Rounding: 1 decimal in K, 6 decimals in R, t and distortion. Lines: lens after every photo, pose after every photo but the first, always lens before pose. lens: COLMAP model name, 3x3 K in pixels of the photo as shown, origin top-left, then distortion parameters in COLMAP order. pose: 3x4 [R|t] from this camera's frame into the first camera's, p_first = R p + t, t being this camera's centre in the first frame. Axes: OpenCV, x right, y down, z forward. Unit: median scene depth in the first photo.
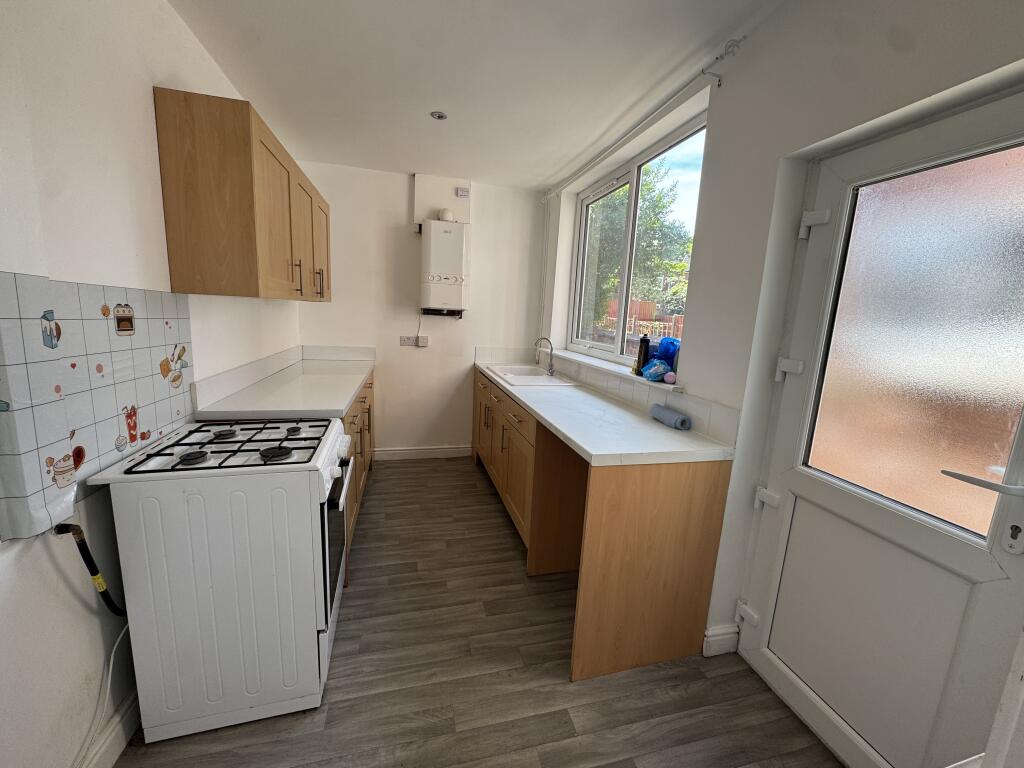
lens RADIAL K [[407.2, 0, 510.9], [0, 407.2, 386.5], [0, 0, 1]] dist [0.000061, -0.000253]
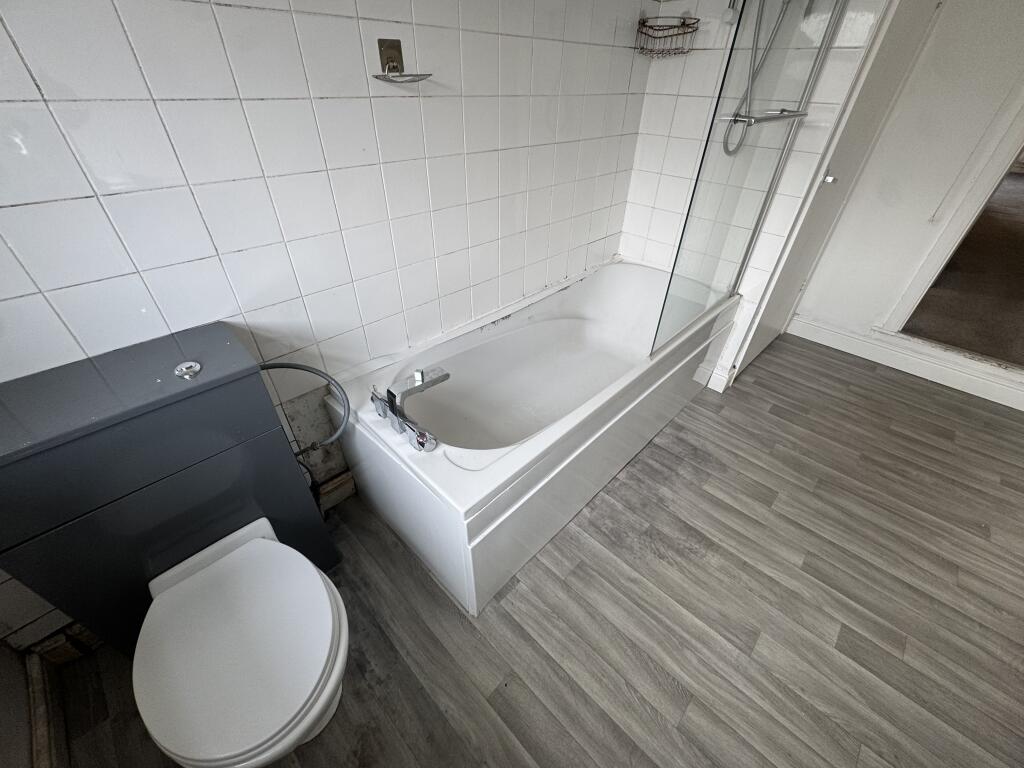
lens RADIAL K [[407.2, 0, 511.0], [0, 407.2, 383.2], [0, 0, 1]] dist [0.000061, -0.000253]
pose [[-0.515296, -0.561482, 0.647463, -0.178067], [0.097265, 0.712291, 0.695112, -0.247437], [-0.851475, 0.421164, -0.312428, 1.502299]]
